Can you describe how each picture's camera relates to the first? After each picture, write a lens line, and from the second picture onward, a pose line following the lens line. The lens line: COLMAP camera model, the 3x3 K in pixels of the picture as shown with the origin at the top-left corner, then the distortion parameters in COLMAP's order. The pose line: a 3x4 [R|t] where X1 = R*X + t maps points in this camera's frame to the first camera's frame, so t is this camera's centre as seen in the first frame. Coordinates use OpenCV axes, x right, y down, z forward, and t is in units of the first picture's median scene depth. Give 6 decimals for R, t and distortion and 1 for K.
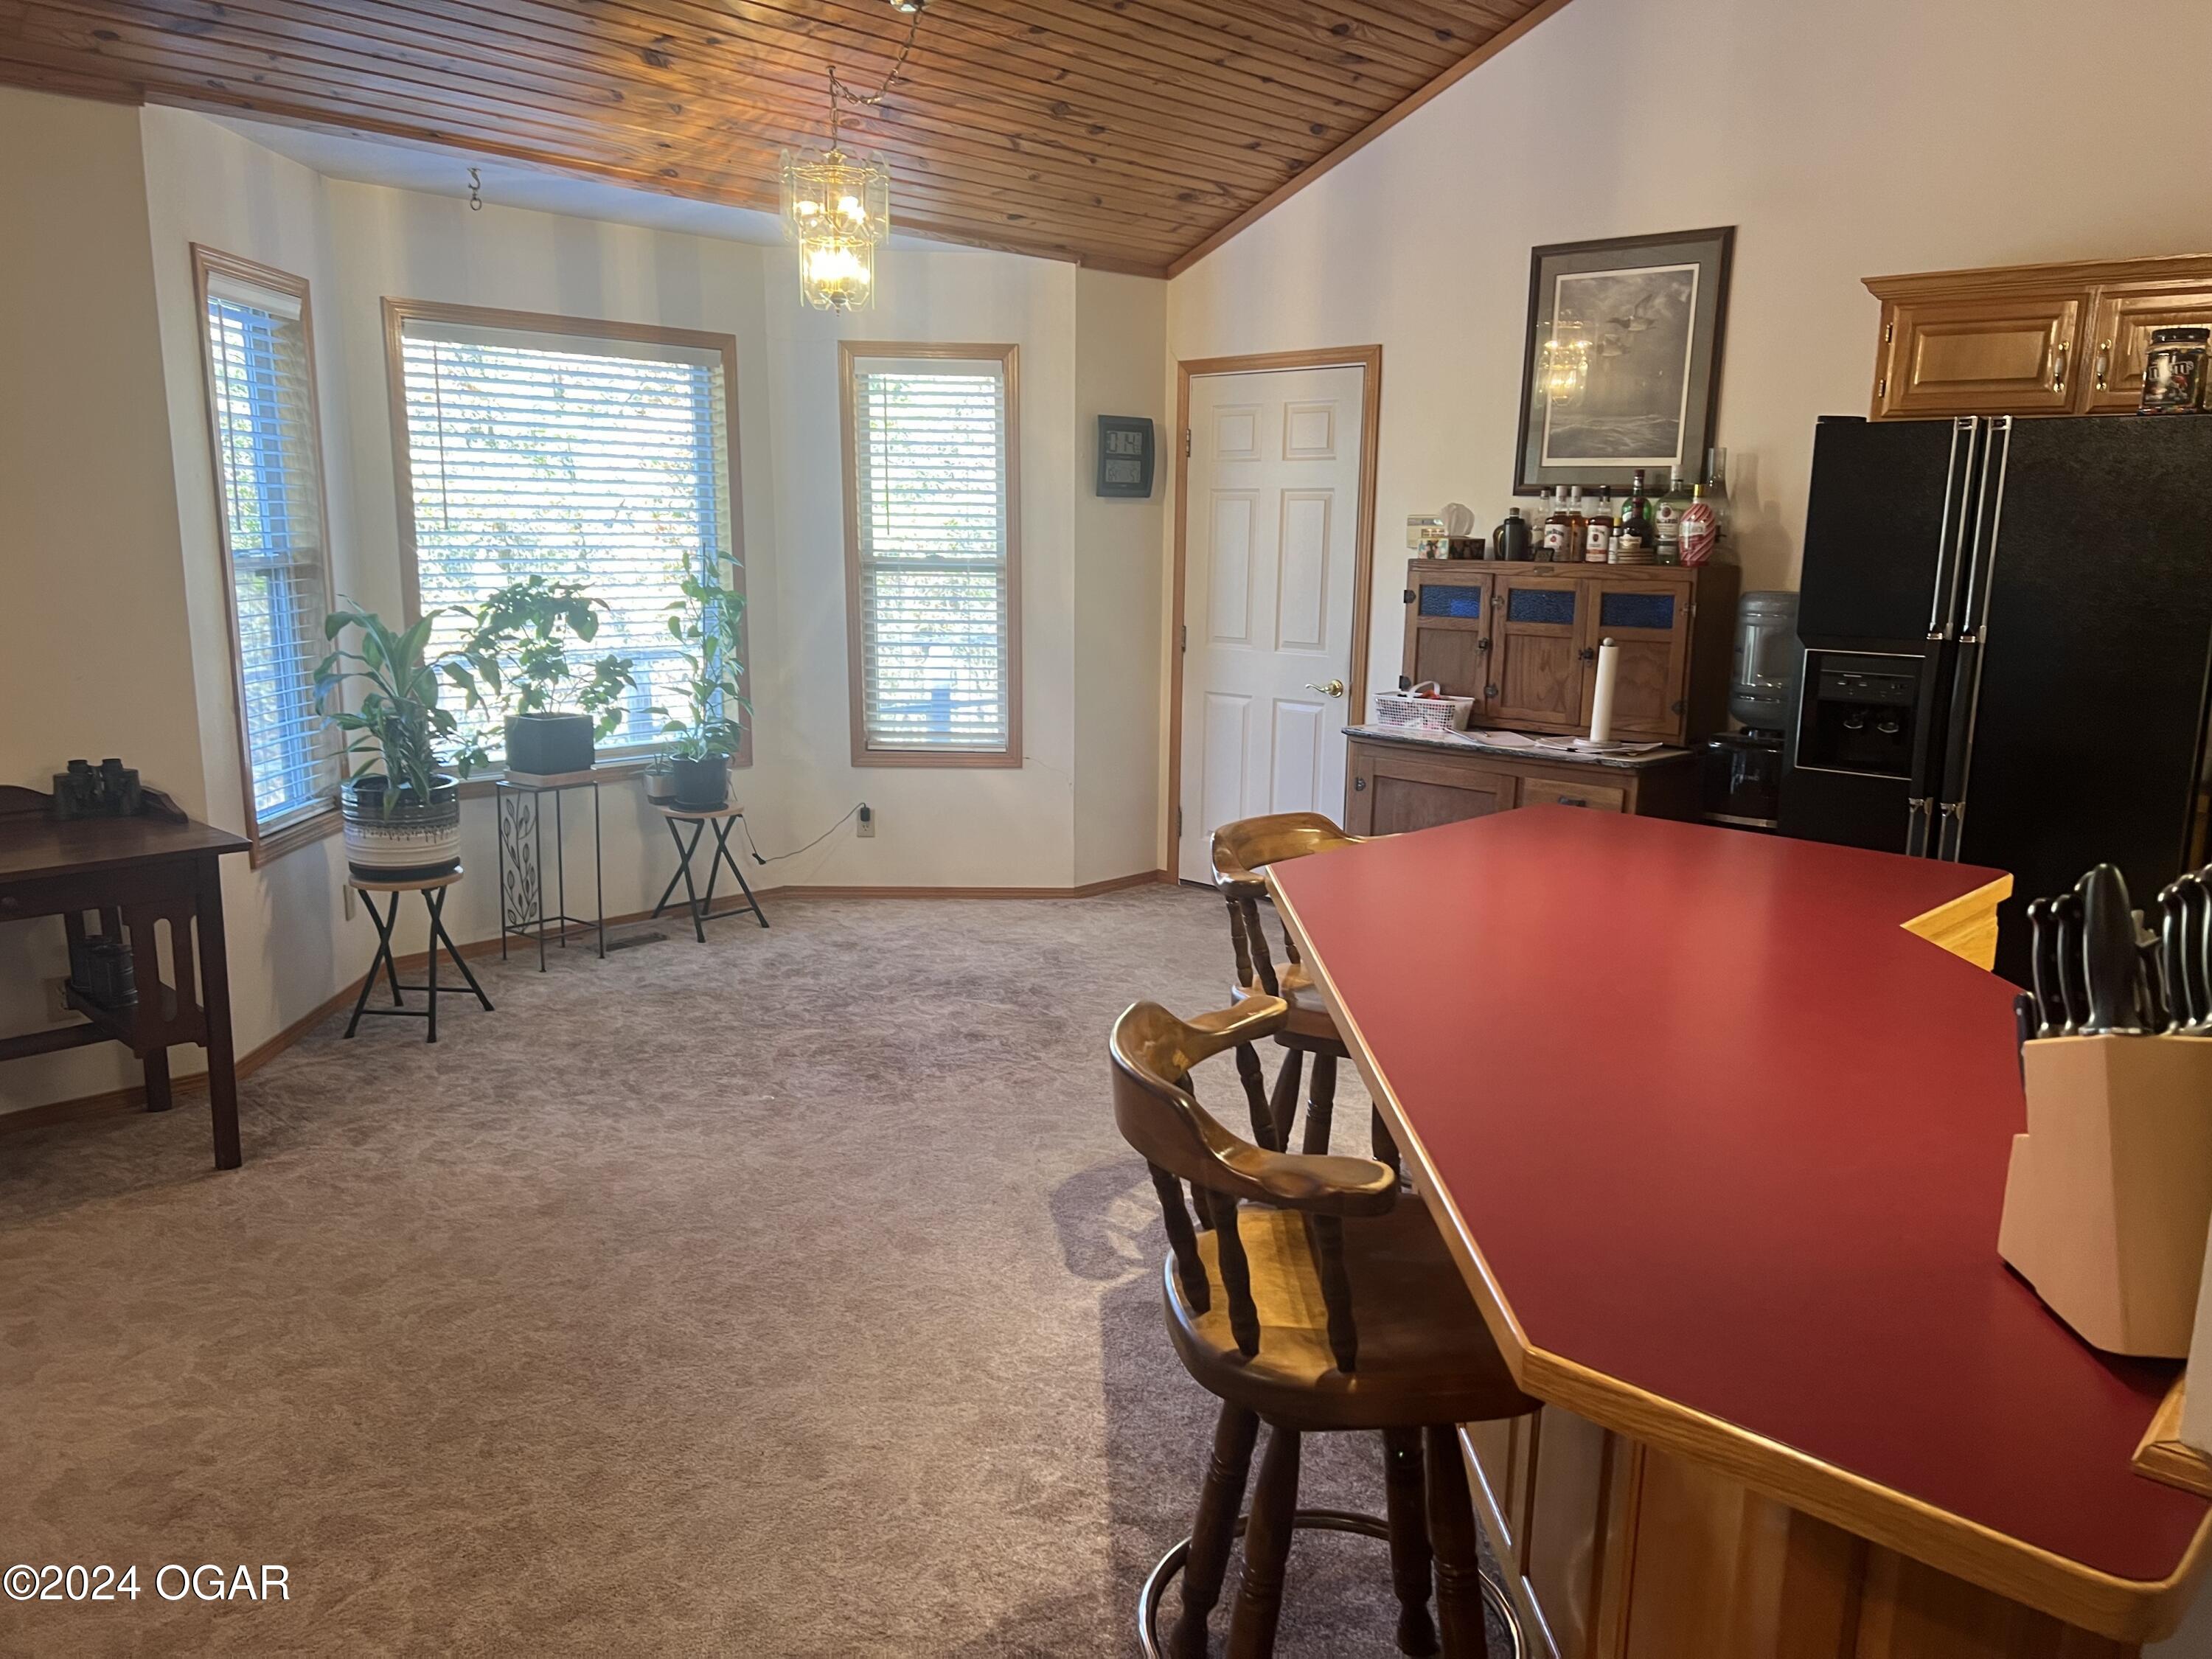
lens RADIAL K [[1667.2, 0, 1103.1], [0, 1667.2, 832.1], [0, 0, 1]] dist [0.004716, 0.001896]
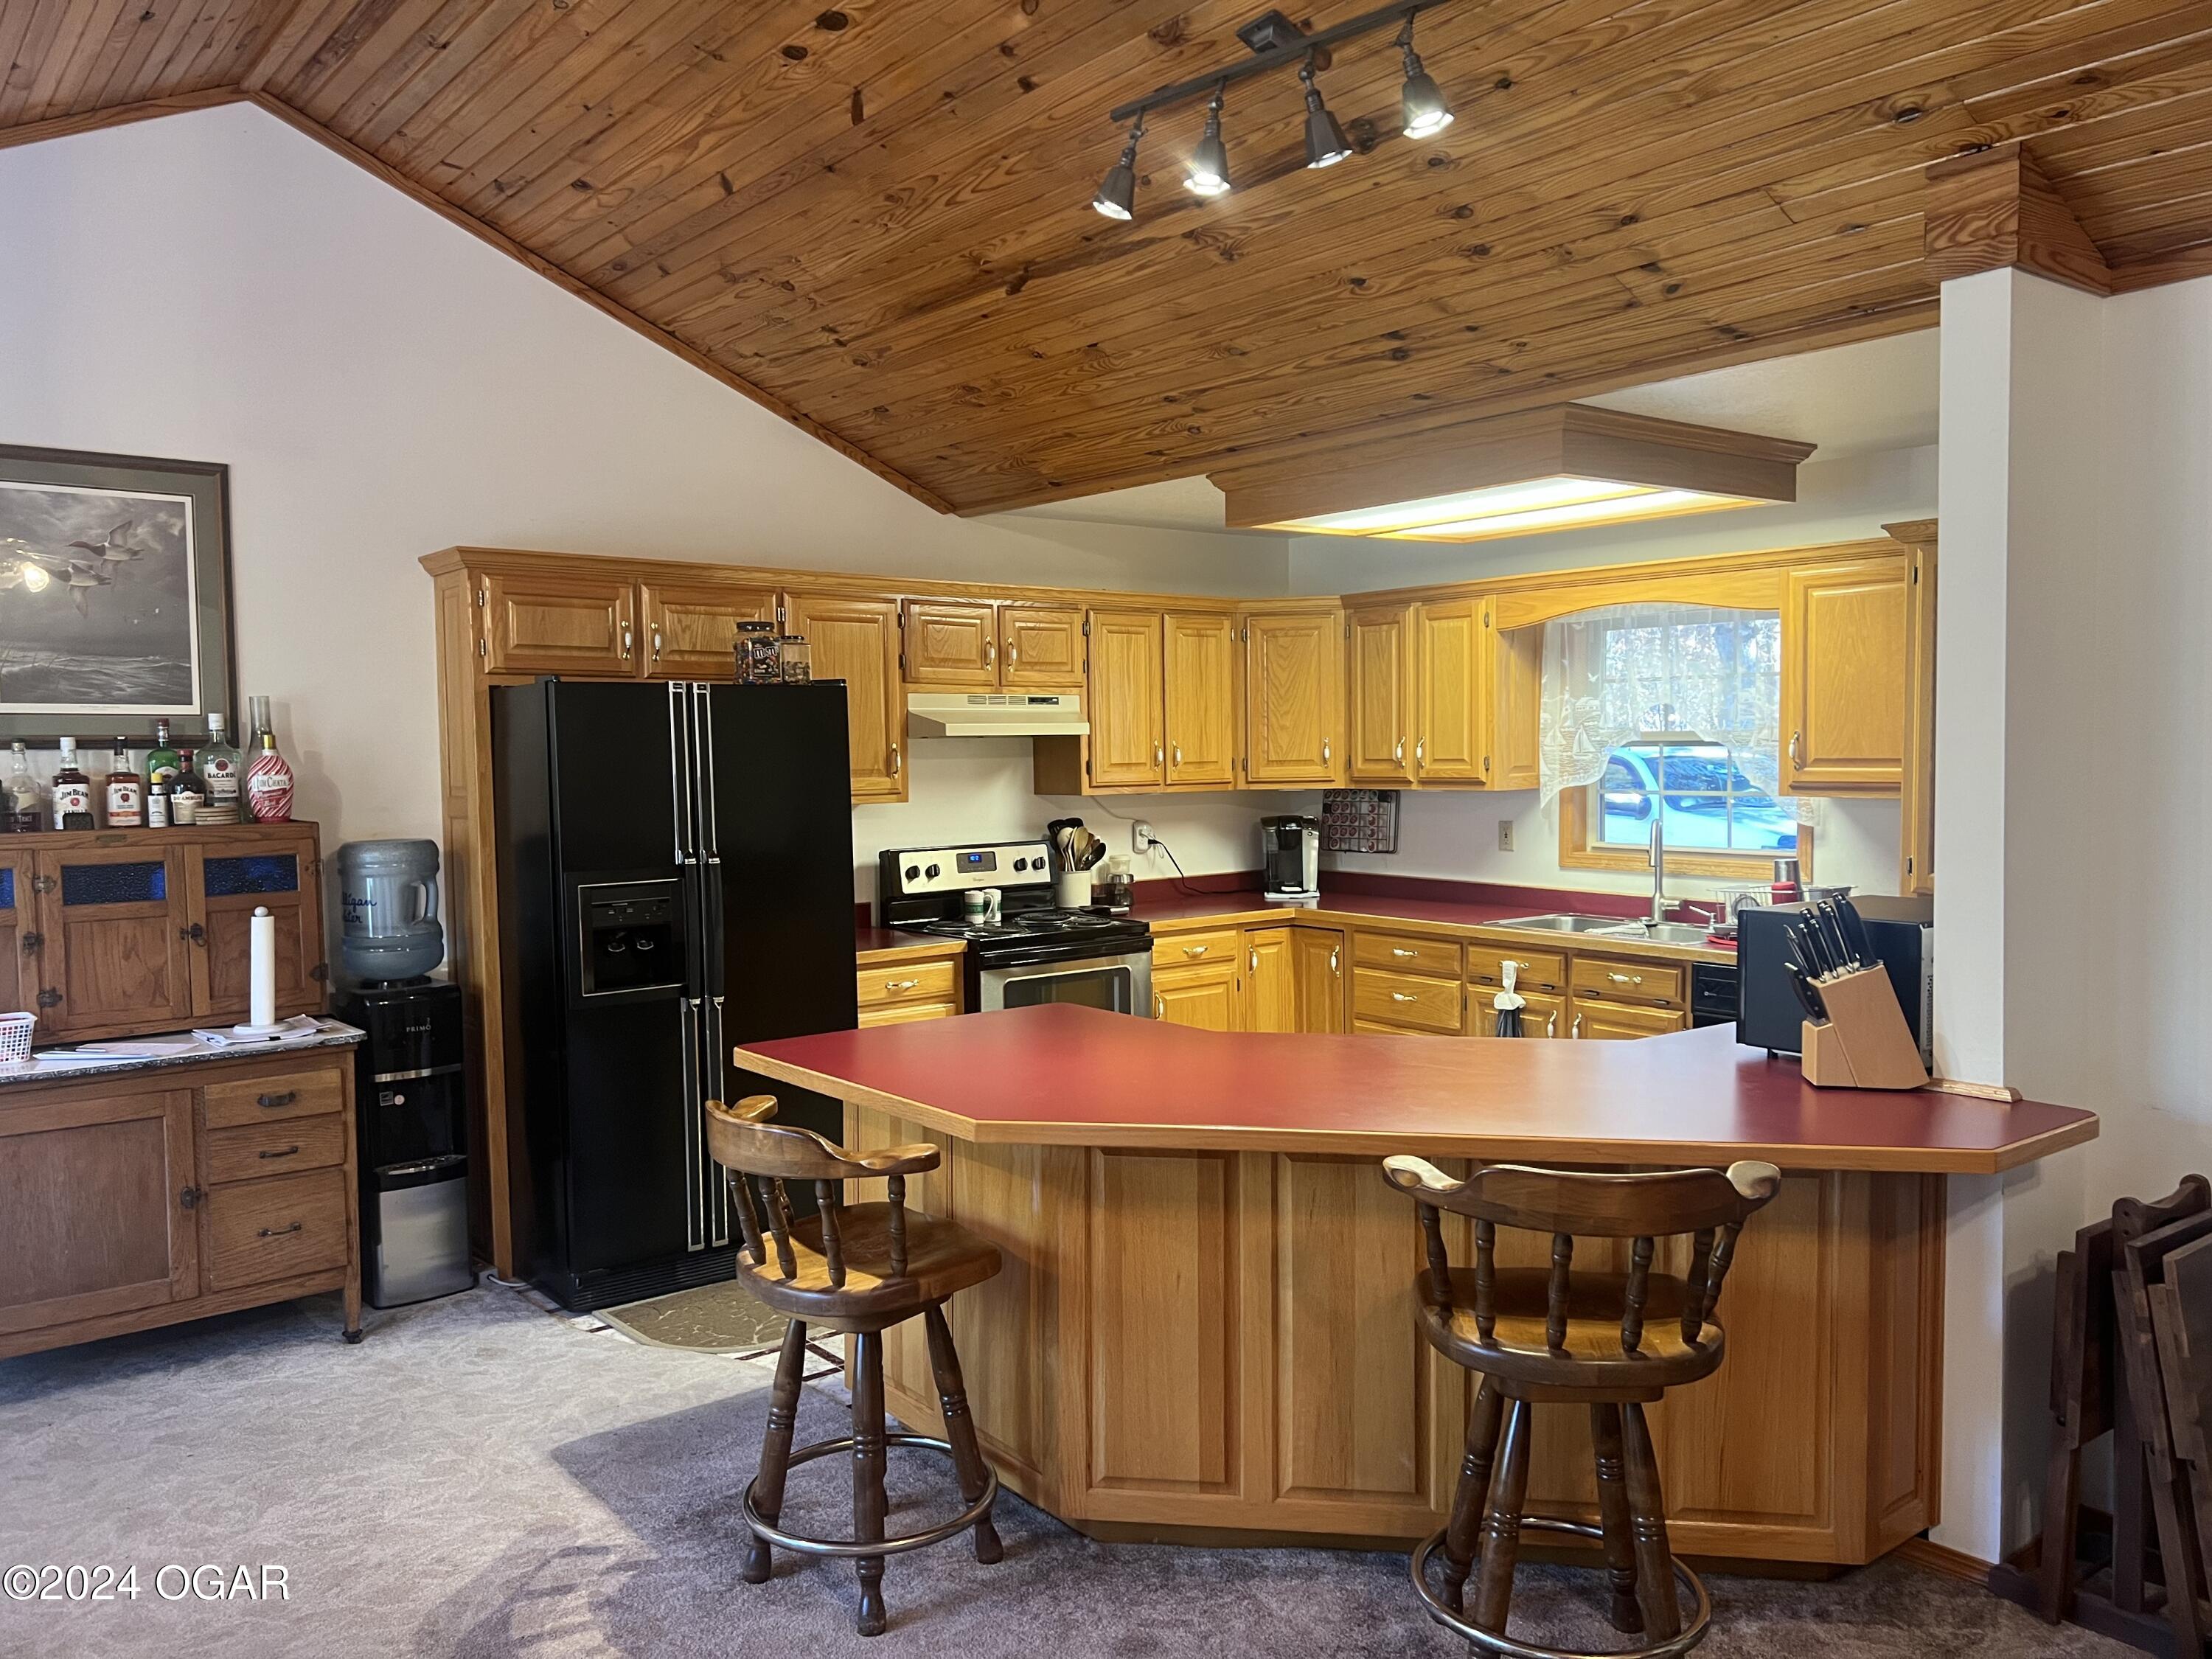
lens RADIAL K [[1667.2, 0, 1104.3], [0, 1667.2, 835.3], [0, 0, 1]] dist [0.004716, 0.001896]
pose [[0.114338, -0.071045, 0.990898, -0.490878], [0.199973, 0.978669, 0.047094, -0.100527], [-0.973107, 0.192768, 0.126106, 0.424755]]
